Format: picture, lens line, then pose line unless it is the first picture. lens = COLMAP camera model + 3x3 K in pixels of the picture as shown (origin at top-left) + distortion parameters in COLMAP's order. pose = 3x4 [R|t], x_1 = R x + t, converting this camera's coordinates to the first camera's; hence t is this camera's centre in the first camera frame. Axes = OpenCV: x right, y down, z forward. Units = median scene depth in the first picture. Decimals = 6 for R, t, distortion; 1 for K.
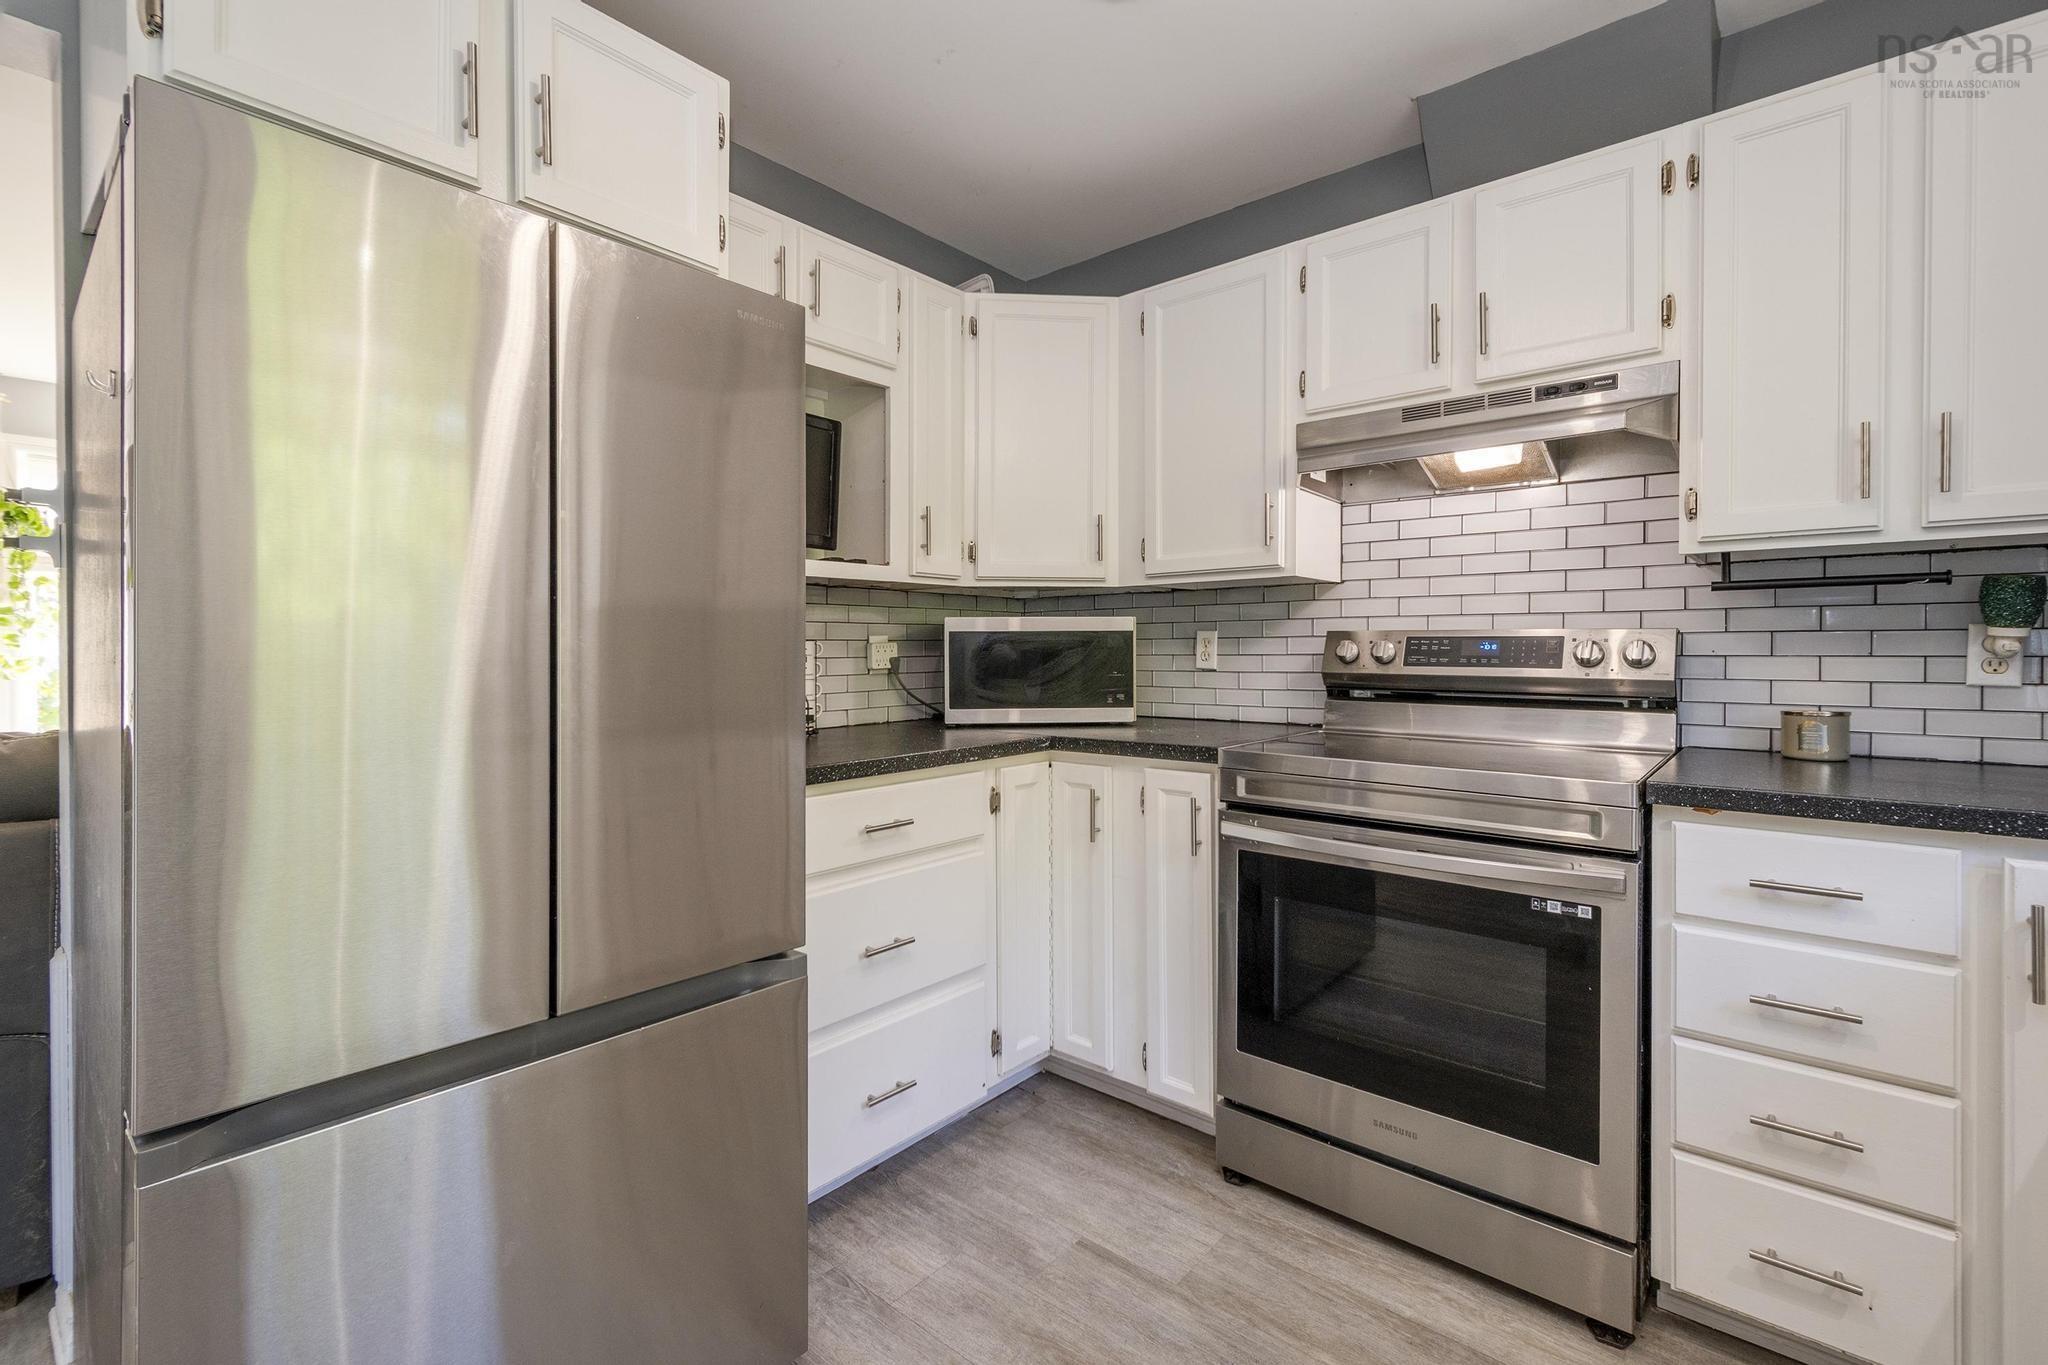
lens RADIAL K [[911.0, 0, 1032.3], [0, 911.0, 654.1], [0, 0, 1]] dist [0.001712, -0.000360]
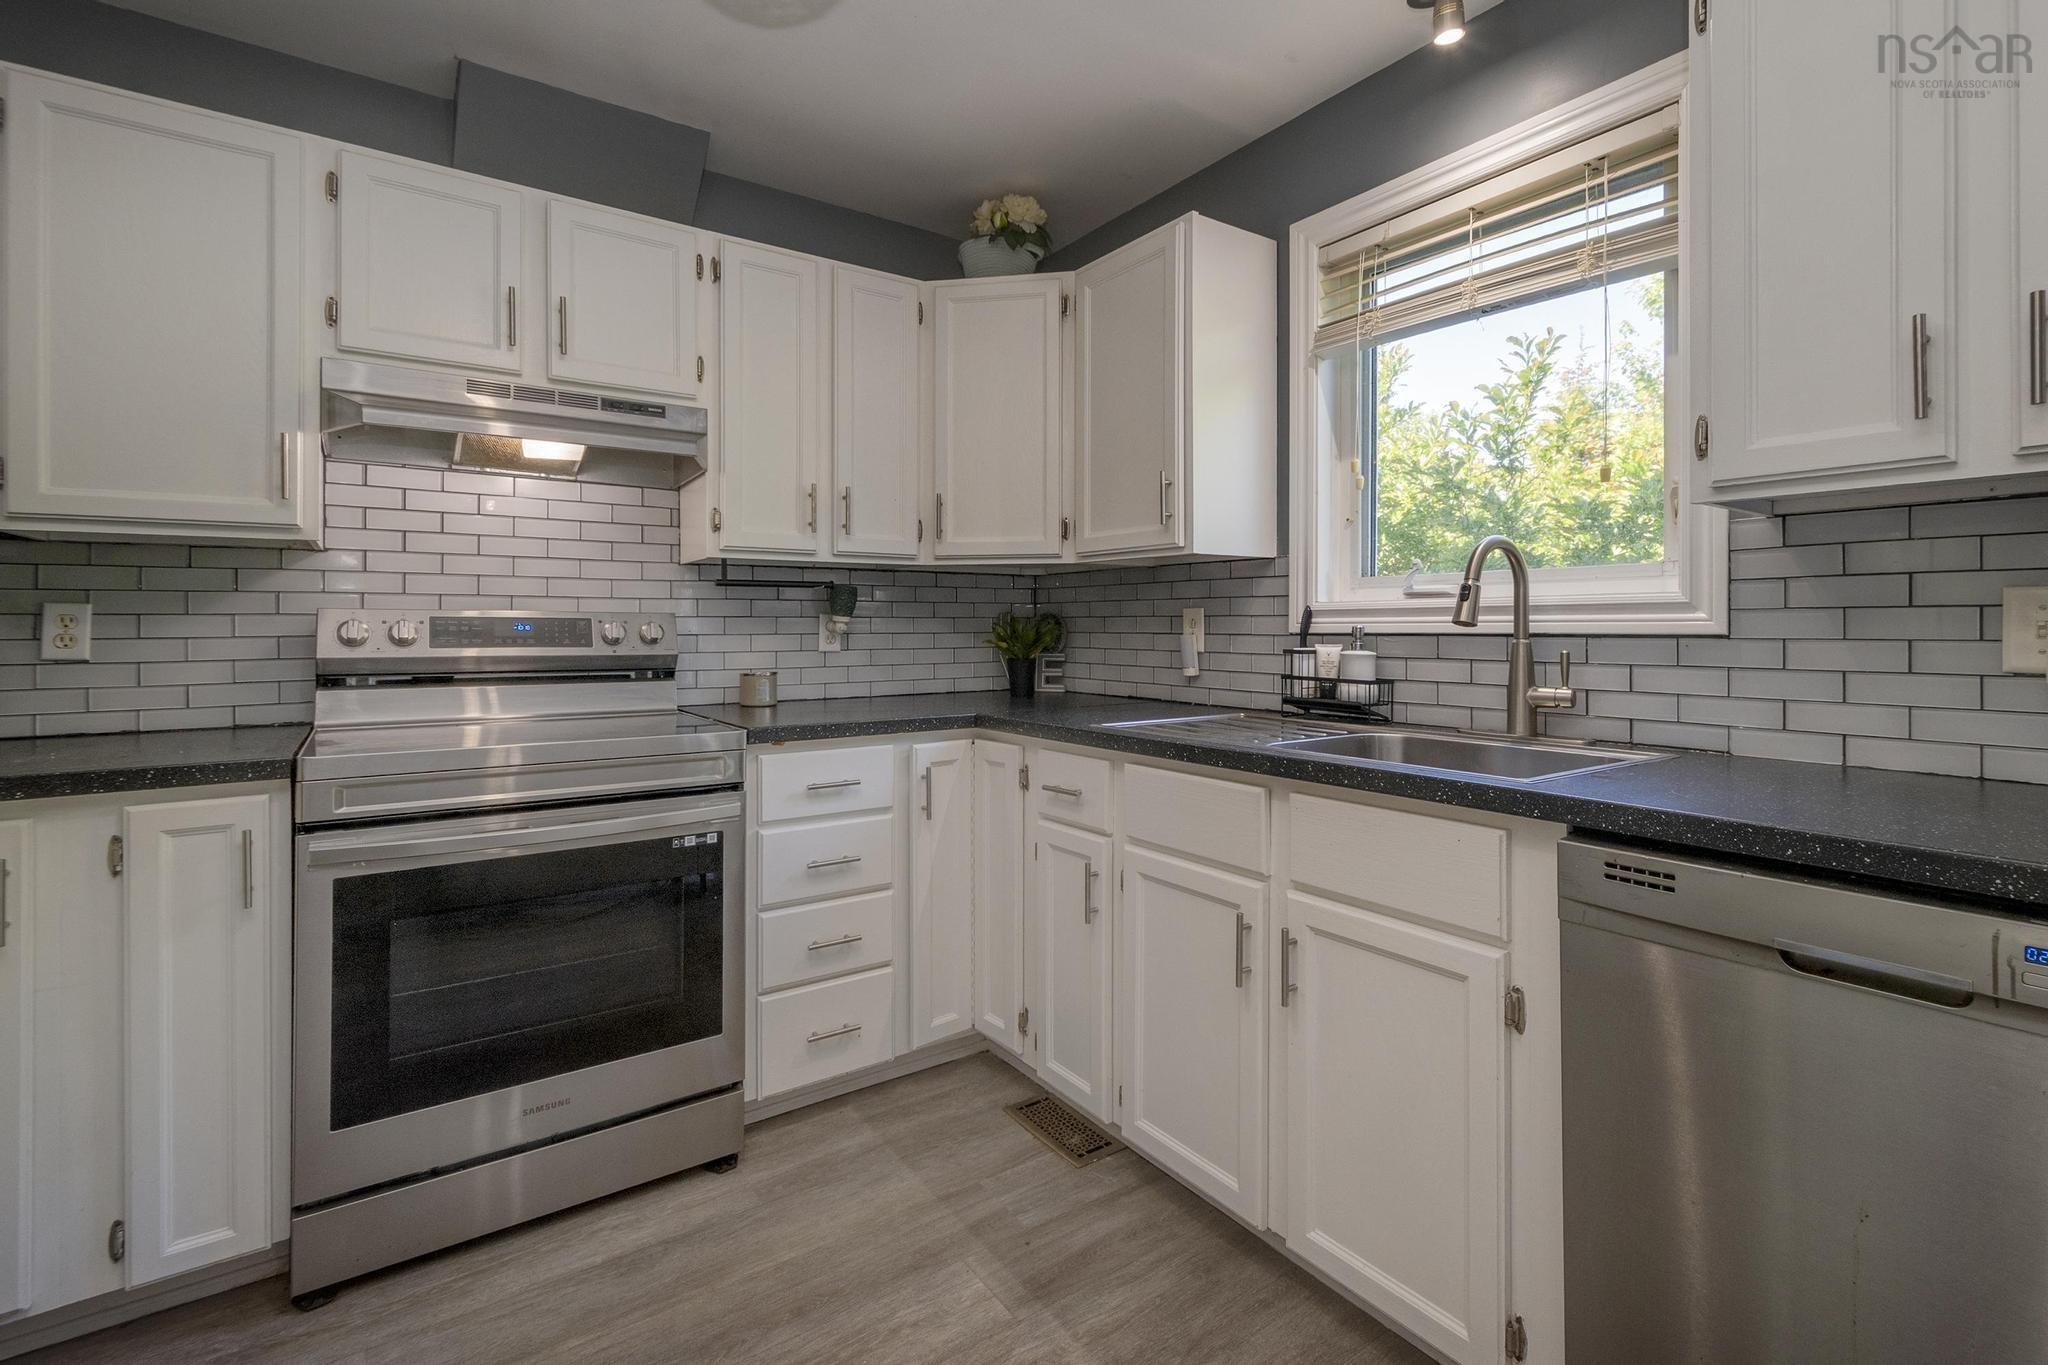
lens RADIAL K [[915.8, 0, 1032.3], [0, 915.8, 625.5], [0, 0, 1]] dist [0.006790, -0.000950]
pose [[0.250254, 0.003562, 0.968174, -0.439338], [0.006724, 0.999963, -0.005417, -0.001041], [-0.968157, 0.007865, 0.250221, 0.216020]]
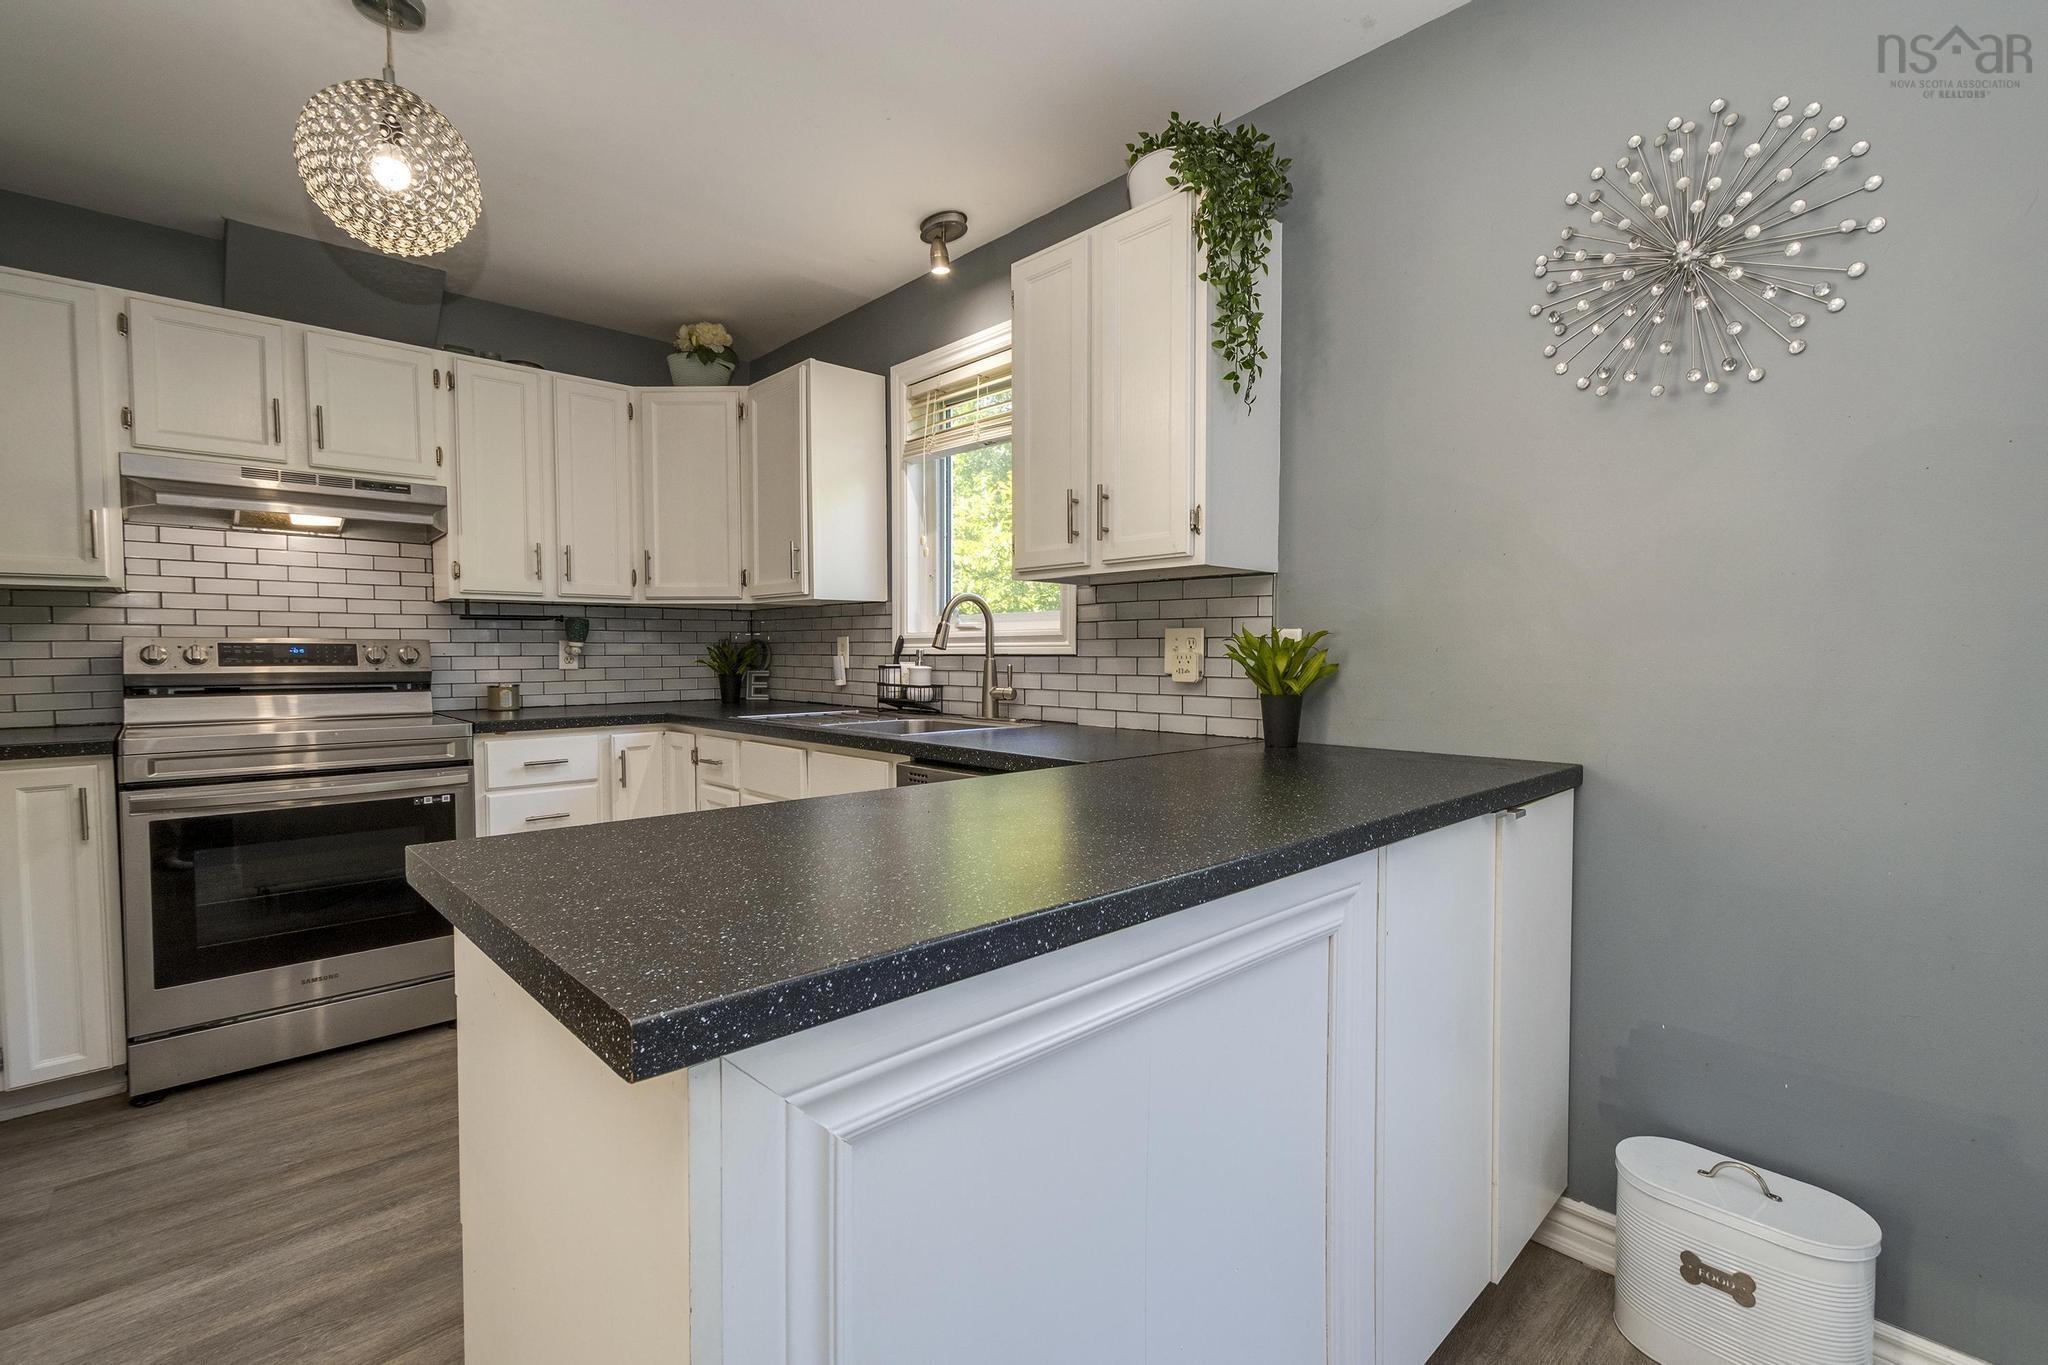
lens RADIAL K [[898.8, 0, 1040.5], [0, 898.8, 686.9], [0, 0, 1]] dist [0.002564, -0.000314]
pose [[0.100054, -0.038810, 0.994225, -0.887531], [0.008008, 0.999238, 0.038200, 0.003938], [-0.994950, 0.004139, 0.100288, -0.297670]]
